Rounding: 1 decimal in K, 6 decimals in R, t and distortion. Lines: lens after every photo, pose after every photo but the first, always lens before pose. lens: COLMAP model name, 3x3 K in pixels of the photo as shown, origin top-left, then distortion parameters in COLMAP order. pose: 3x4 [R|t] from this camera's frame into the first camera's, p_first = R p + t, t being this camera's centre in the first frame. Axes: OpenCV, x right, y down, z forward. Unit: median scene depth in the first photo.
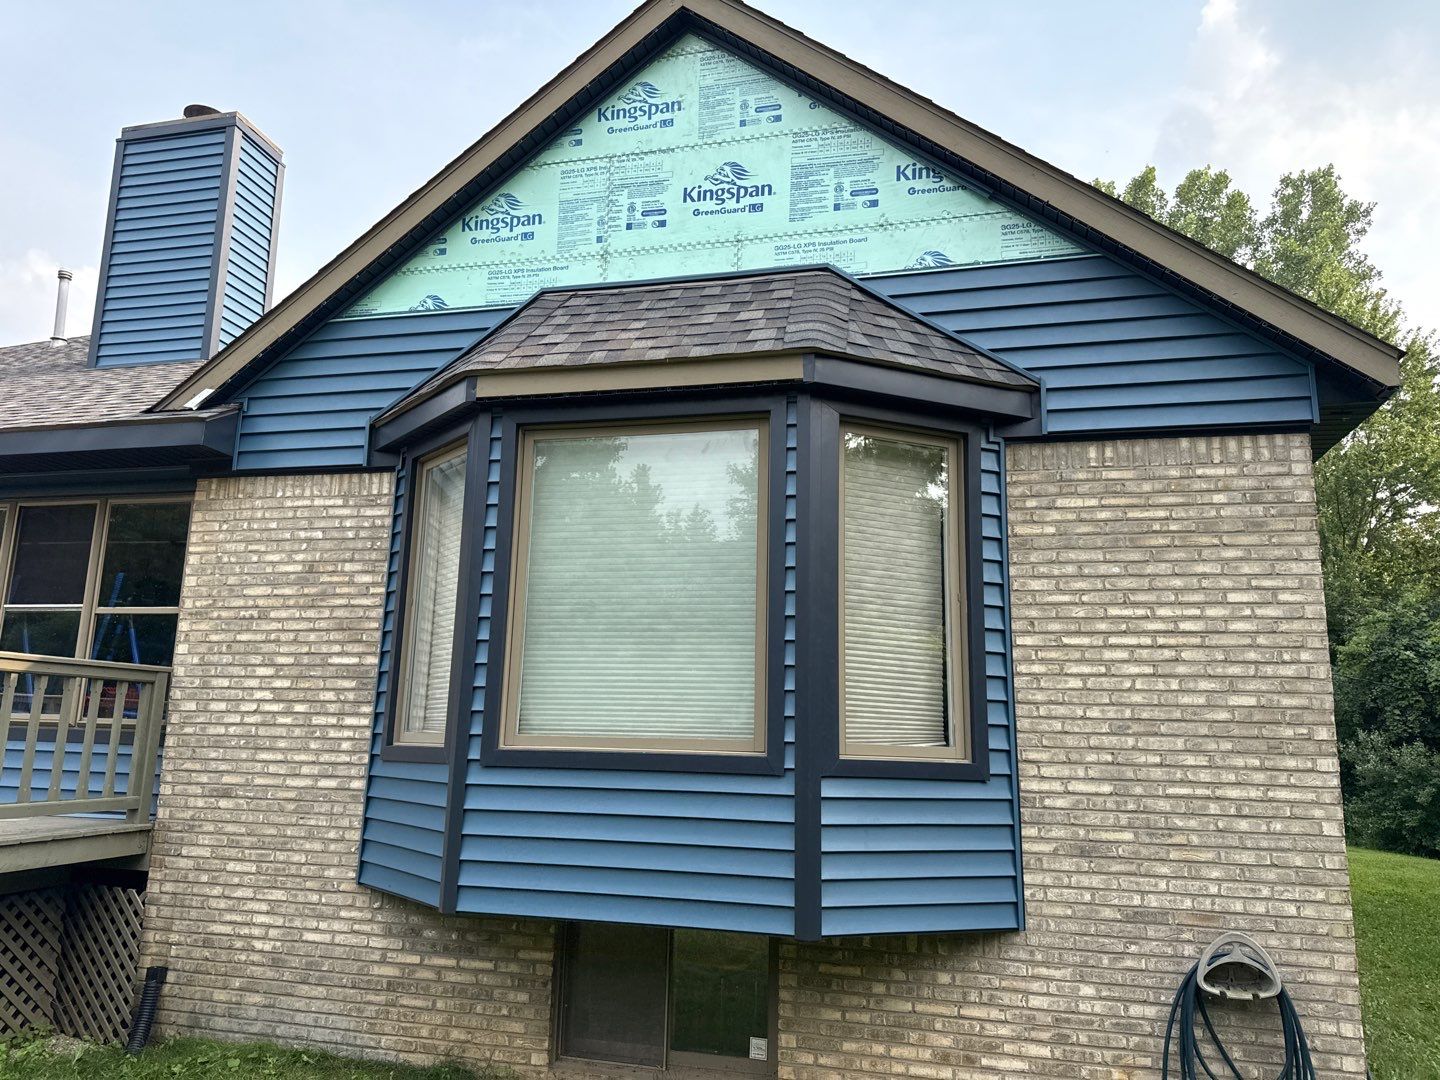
lens RADIAL K [[1020.1, 0, 734.1], [0, 1020.1, 547.0], [0, 0, 1]] dist [0.020529, -0.019491]
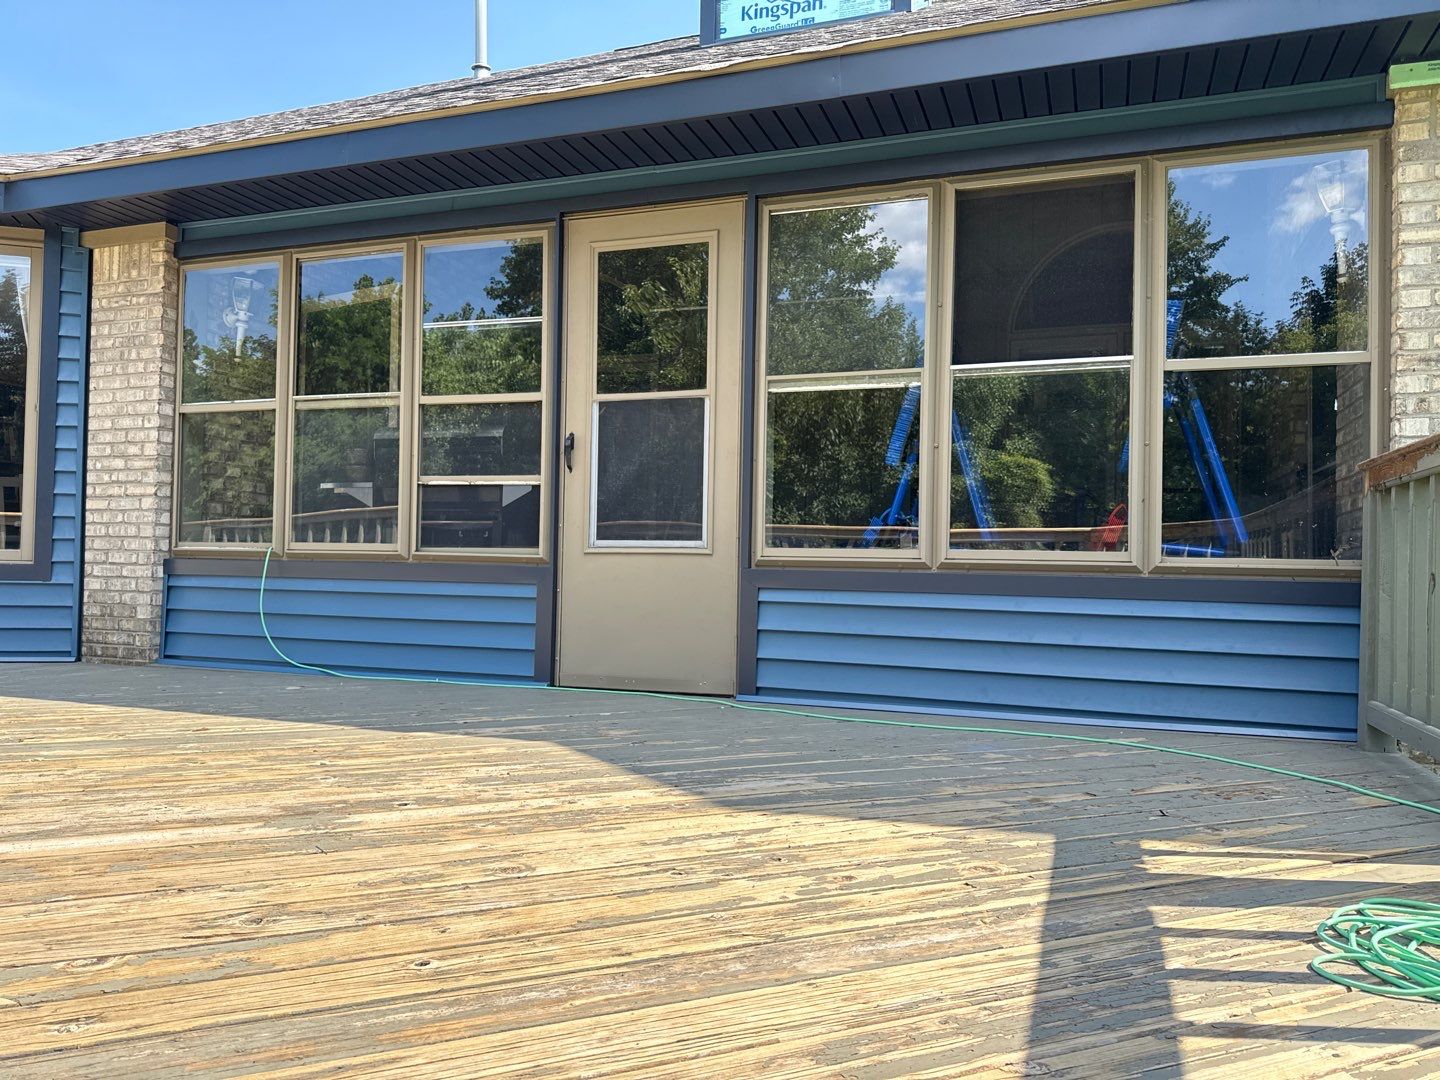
lens RADIAL K [[1020.1, 0, 729.7], [0, 1020.1, 541.5], [0, 0, 1]] dist [0.020529, -0.019491]
pose [[0.994355, -0.007000, -0.105874, -0.847986], [0.023950, 0.986877, 0.159687, 0.066005], [0.103367, -0.161321, 0.981474, 0.442206]]
